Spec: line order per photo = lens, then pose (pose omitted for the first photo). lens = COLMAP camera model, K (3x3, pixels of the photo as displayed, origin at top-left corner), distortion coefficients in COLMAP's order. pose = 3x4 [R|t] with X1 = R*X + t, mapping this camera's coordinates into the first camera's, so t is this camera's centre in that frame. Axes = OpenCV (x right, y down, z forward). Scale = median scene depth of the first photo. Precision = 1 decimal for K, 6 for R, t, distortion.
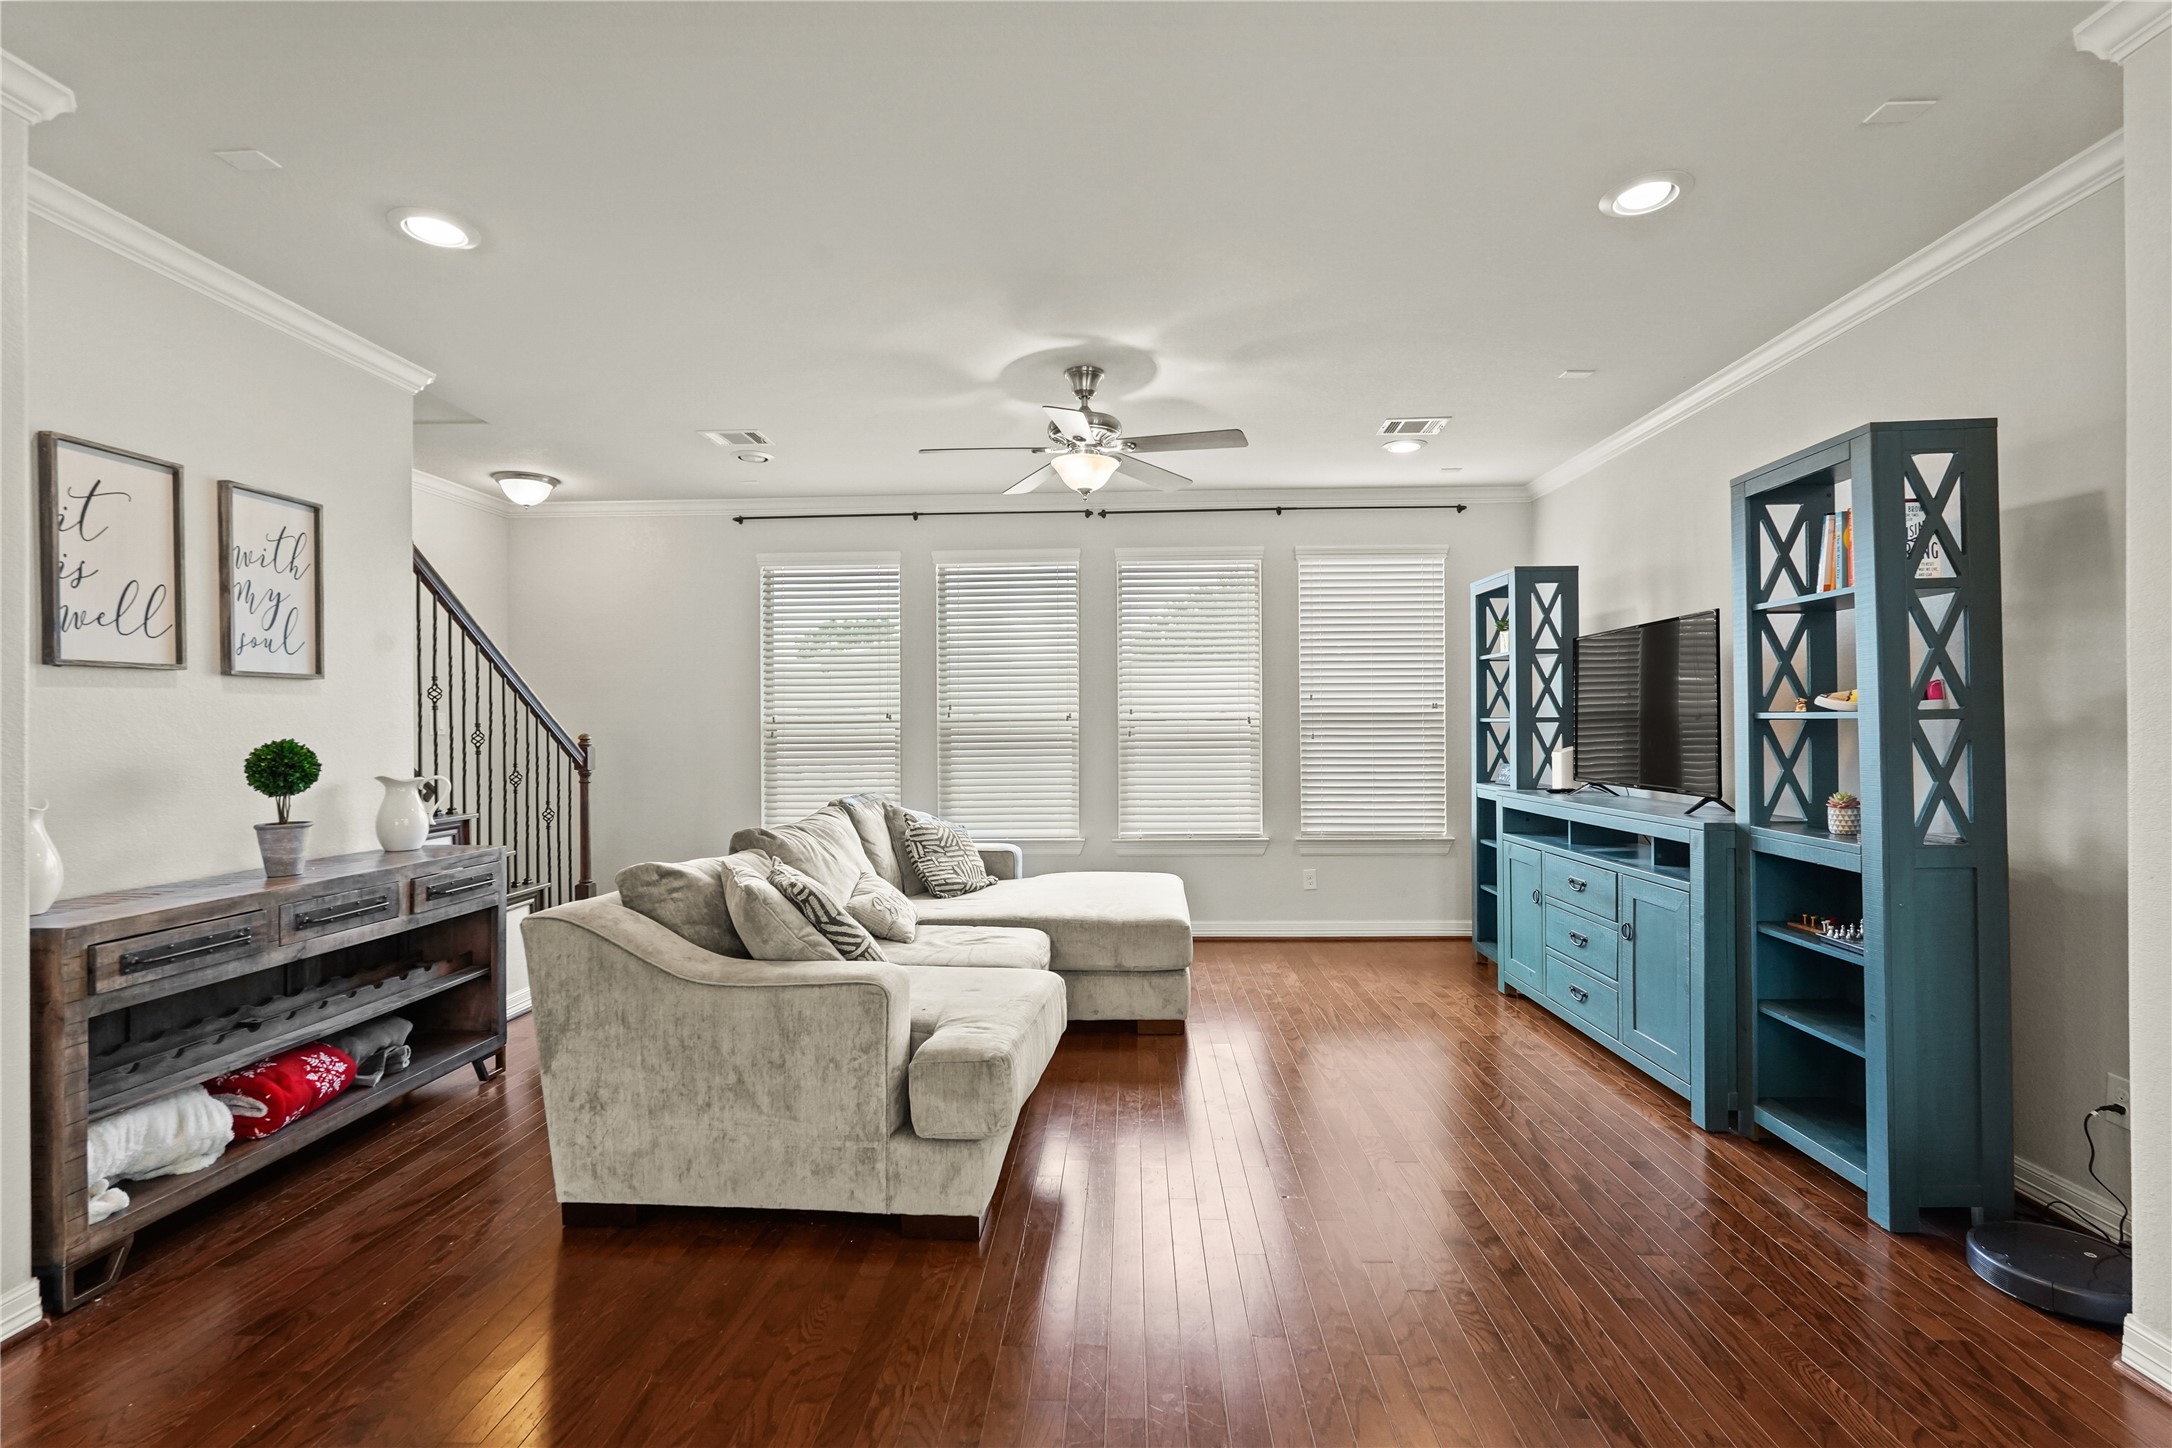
lens RADIAL K [[962.9, 0, 1101.2], [0, 962.9, 728.3], [0, 0, 1]] dist [-0.016803, 0.009215]
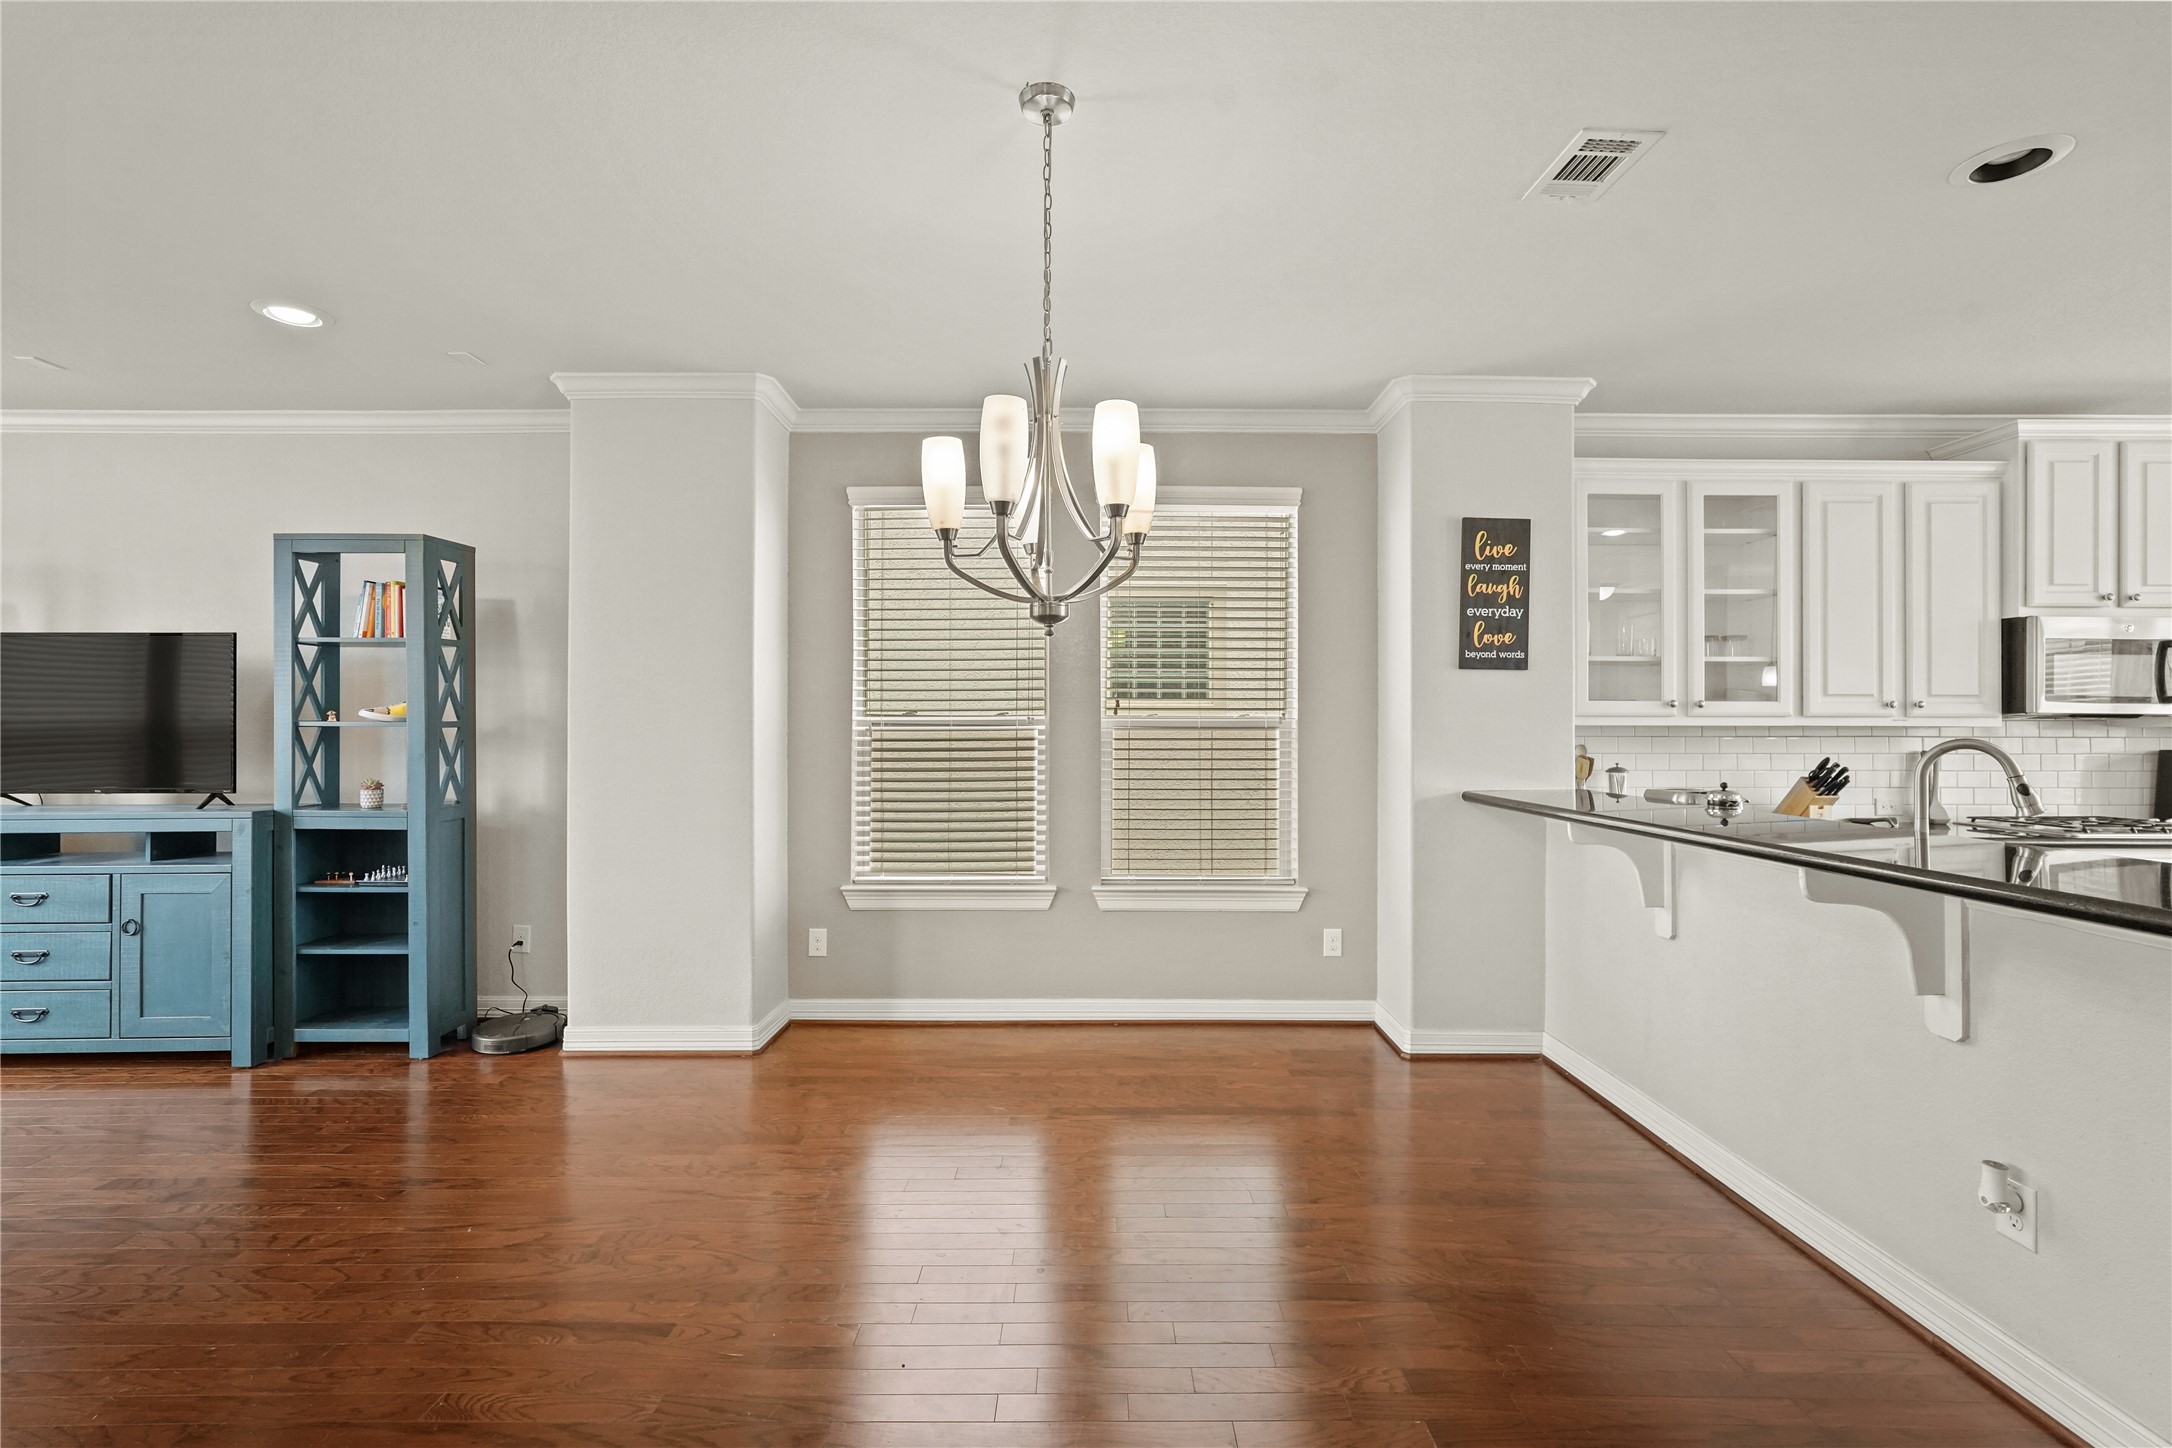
lens RADIAL K [[962.9, 0, 1090.9], [0, 962.9, 722.0], [0, 0, 1]] dist [-0.016803, 0.009215]
pose [[-0.035236, 0.012592, 0.999300, -0.637987], [0.001940, 0.999920, -0.012531, 0.002962], [-0.999377, 0.001497, -0.035258, -0.015494]]
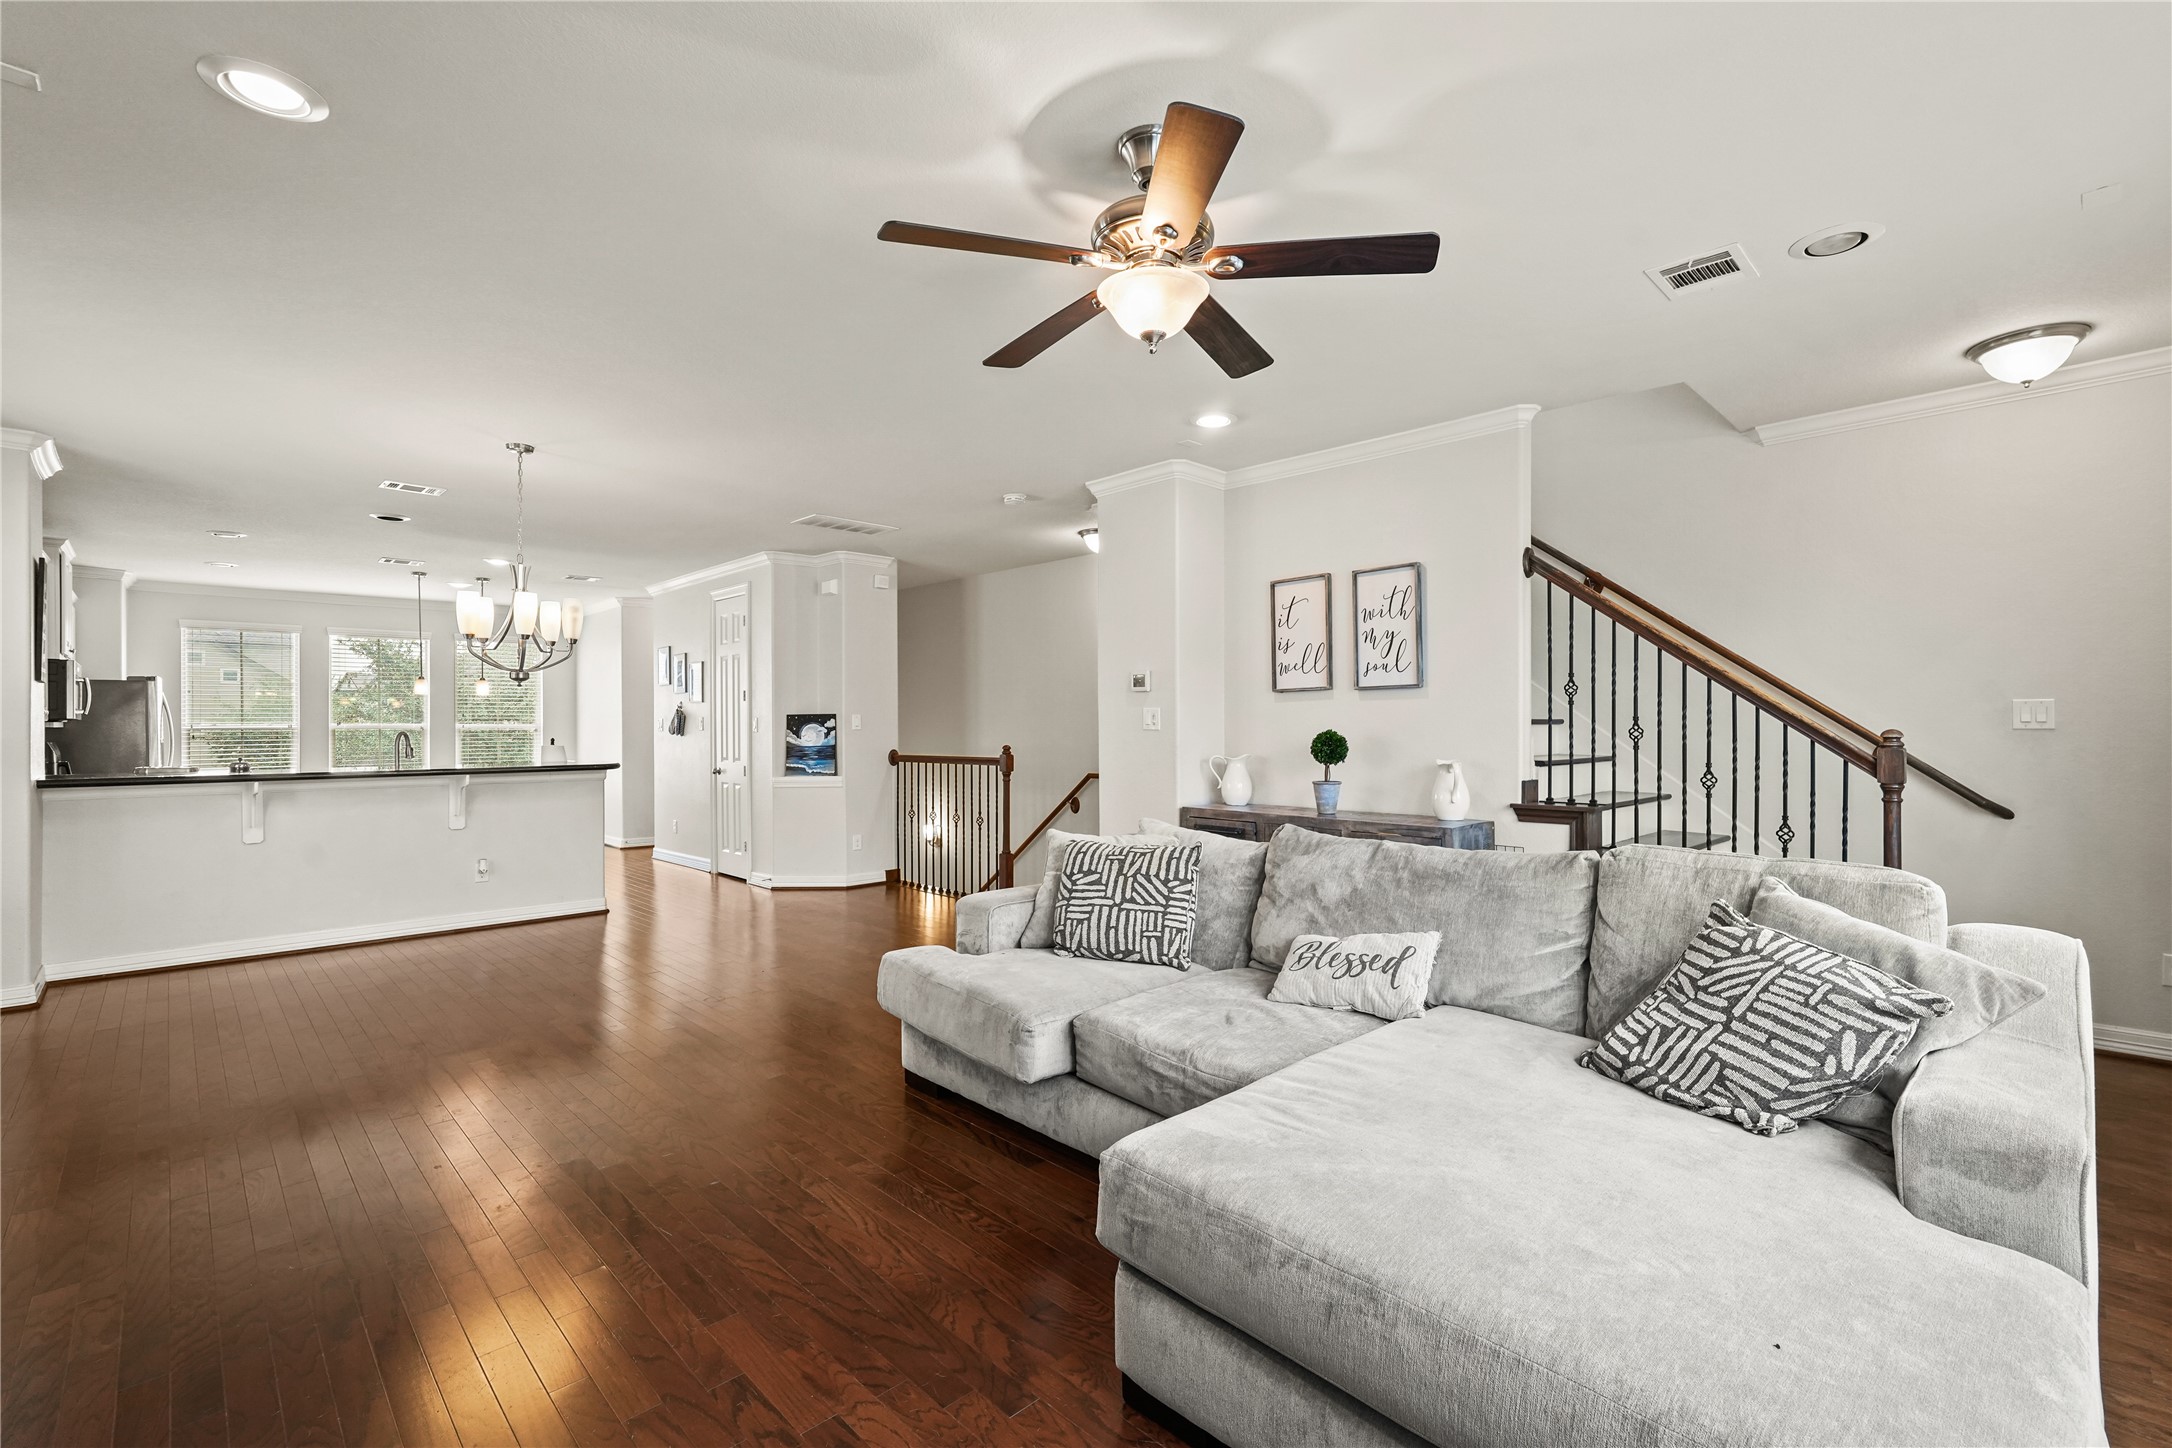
lens RADIAL K [[962.9, 0, 1094.9], [0, 962.9, 726.9], [0, 0, 1]] dist [-0.016803, 0.009215]
pose [[-0.691886, 0.011752, -0.721911, 0.583279], [0.006512, 0.999928, 0.010037, -0.012190], [0.721978, 0.002243, -0.691913, 1.816872]]
